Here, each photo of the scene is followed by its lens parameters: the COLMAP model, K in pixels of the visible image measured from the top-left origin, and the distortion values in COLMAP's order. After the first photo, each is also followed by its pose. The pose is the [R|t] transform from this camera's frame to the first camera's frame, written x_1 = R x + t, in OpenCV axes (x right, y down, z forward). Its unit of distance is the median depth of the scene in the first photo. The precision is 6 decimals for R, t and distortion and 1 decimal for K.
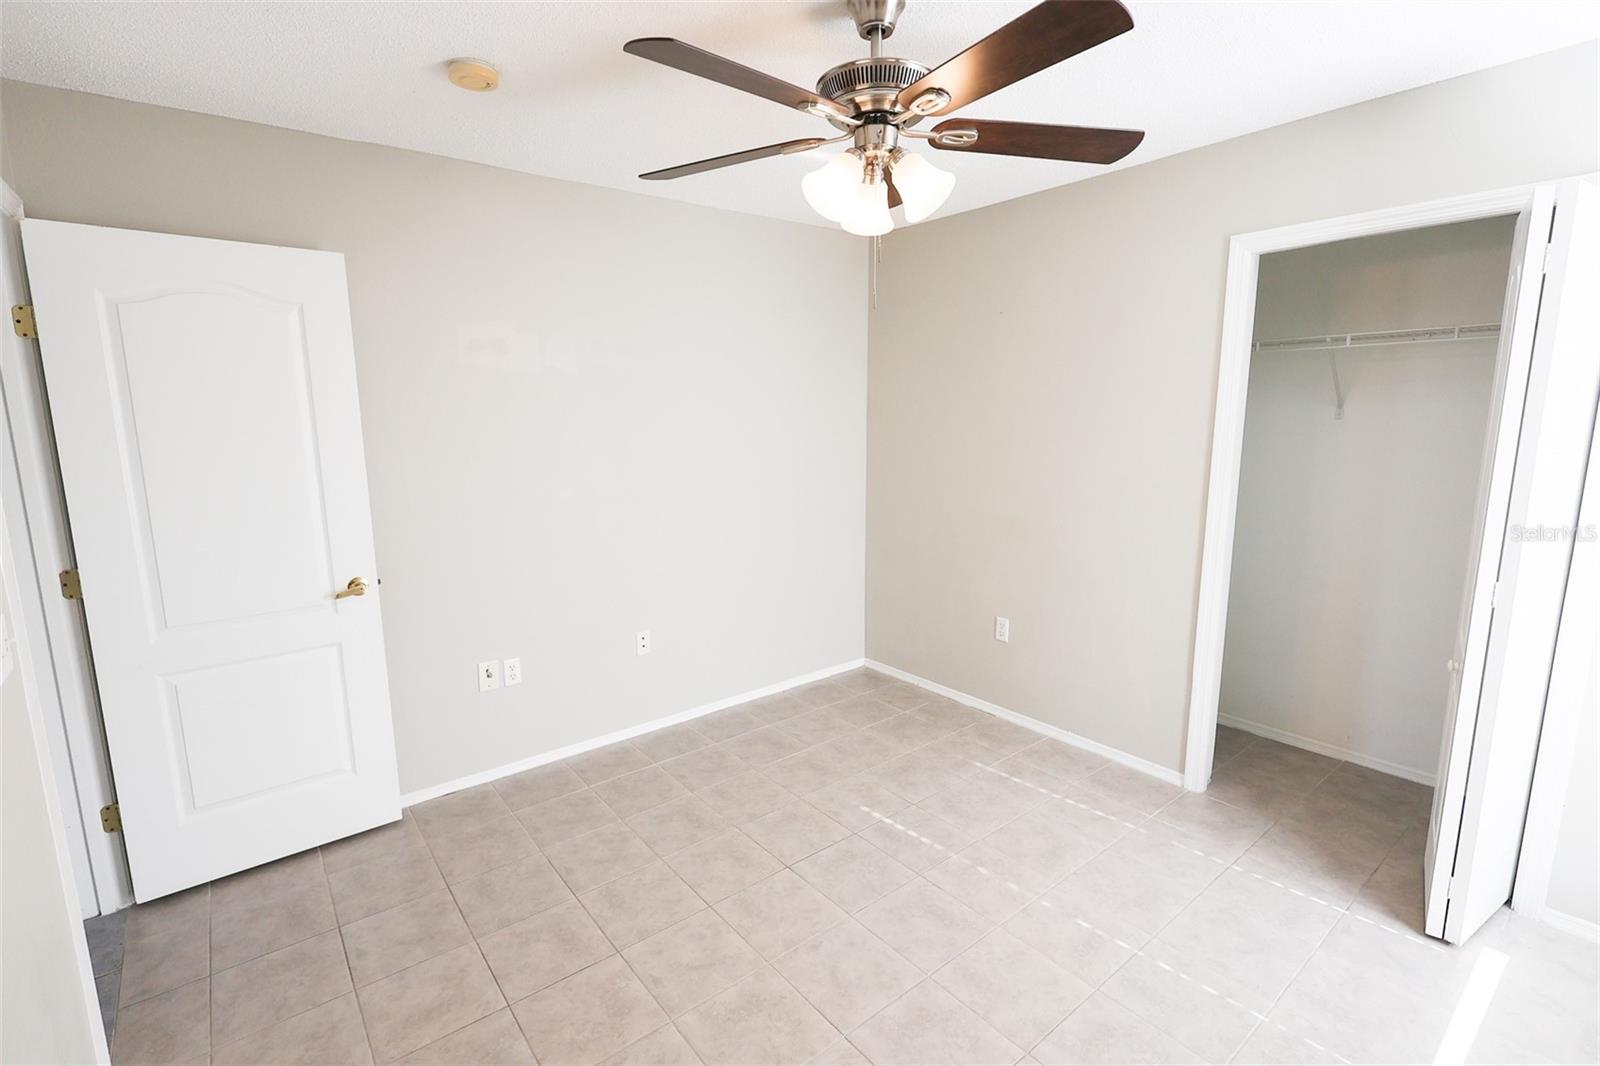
lens RADIAL K [[741.7, 0, 790.8], [0, 741.7, 530.2], [0, 0, 1]] dist [0.004570, 0.000377]
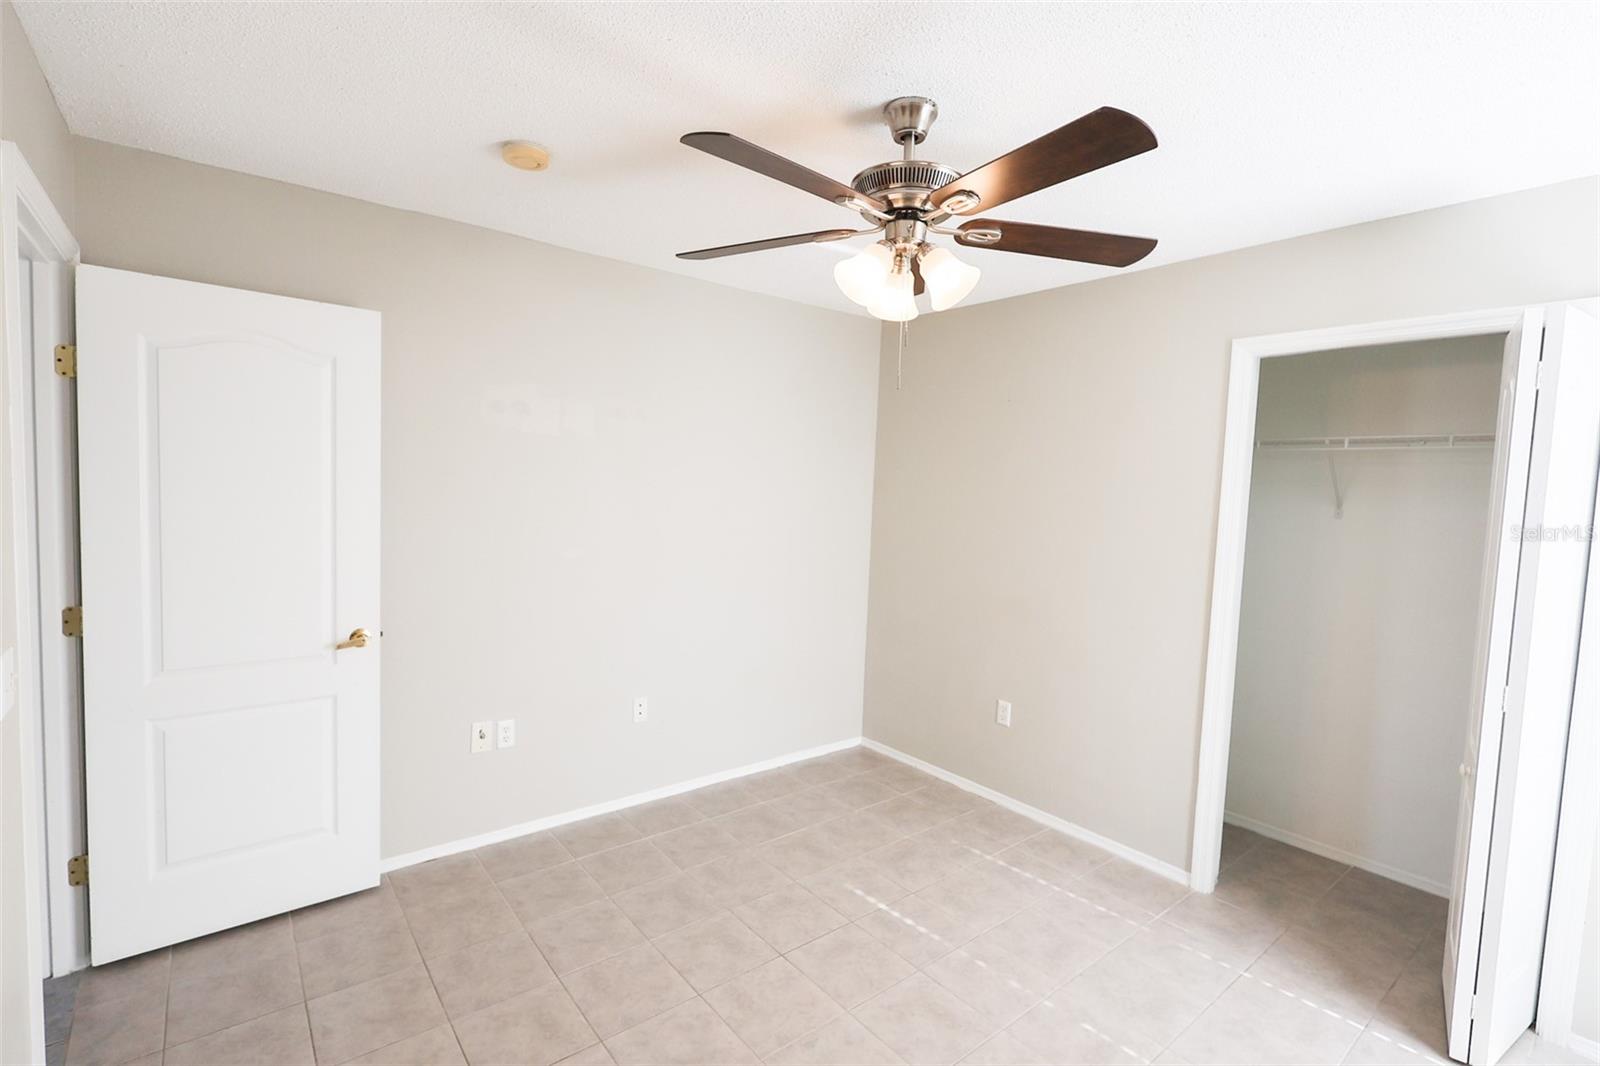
lens RADIAL K [[741.7, 0, 790.8], [0, 741.7, 530.2], [0, 0, 1]] dist [0.004570, 0.000377]
pose [[0.998783, 0.048446, 0.009270, -0.028458], [-0.047284, 0.993898, -0.099655, 0.005106], [-0.014042, 0.099095, 0.994979, -0.005618]]
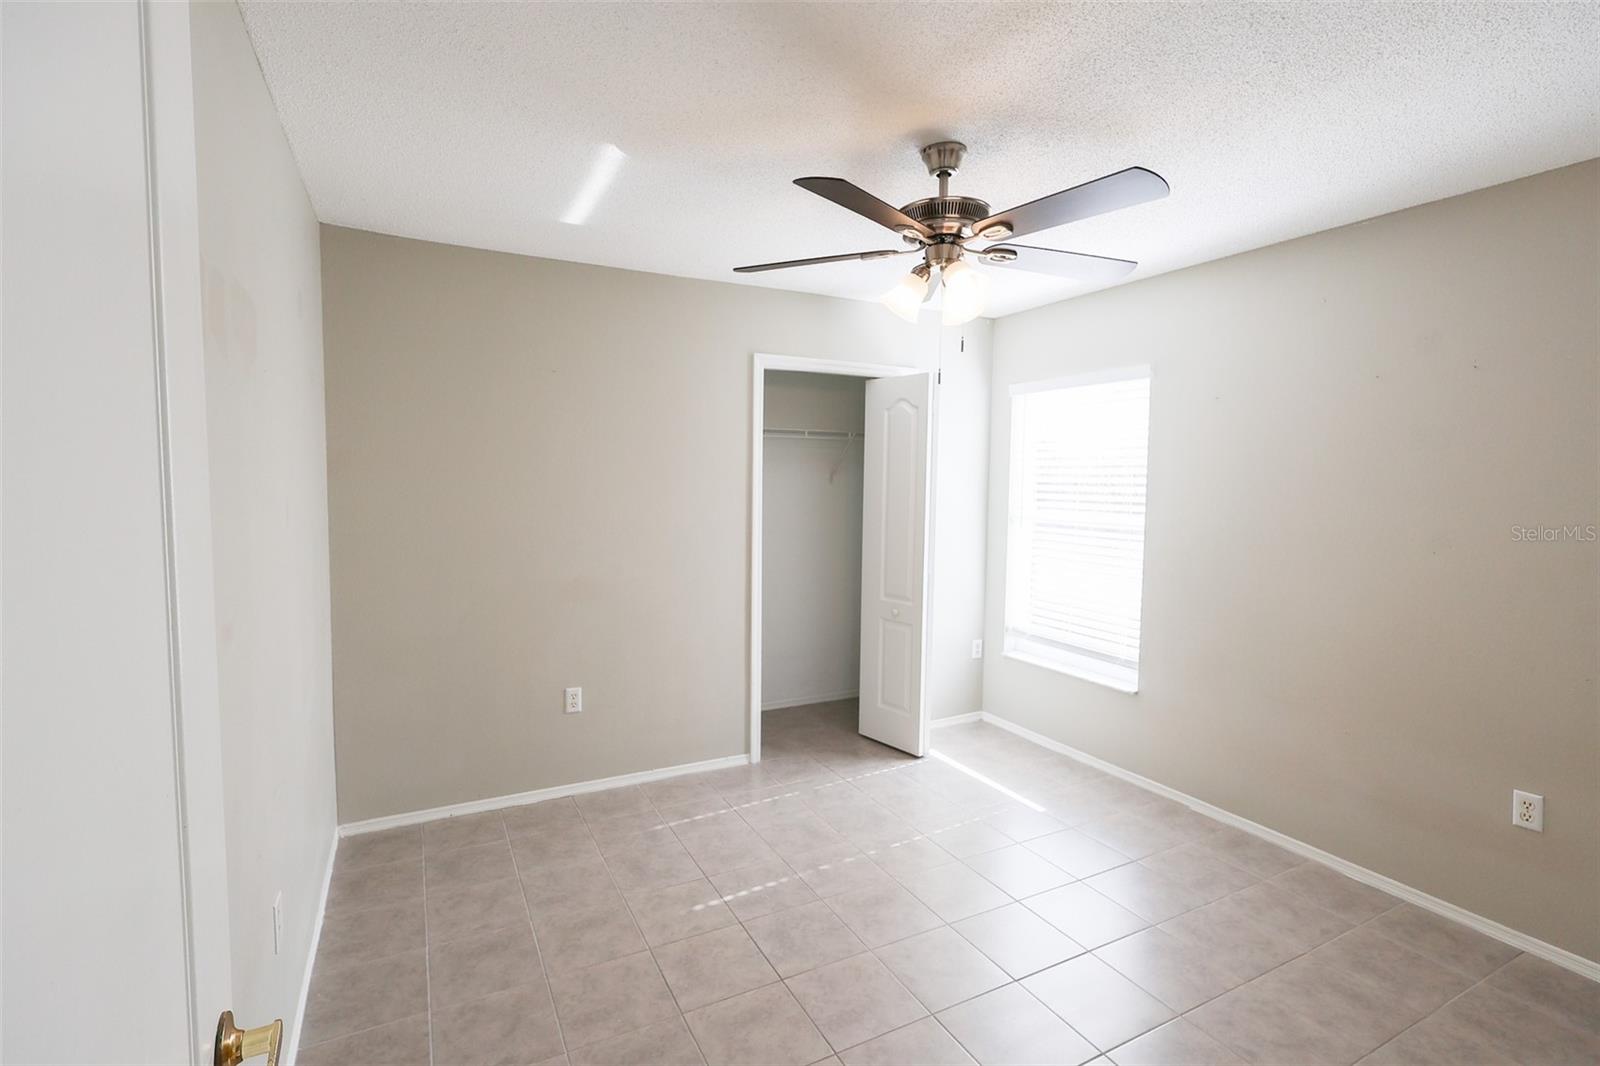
lens RADIAL K [[741.7, 0, 790.8], [0, 741.7, 530.2], [0, 0, 1]] dist [0.004570, 0.000377]
pose [[0.181056, -0.053369, 0.982024, -0.849840], [0.144180, 0.989178, 0.027175, -0.096889], [-0.972847, 0.136668, 0.186791, 0.762378]]
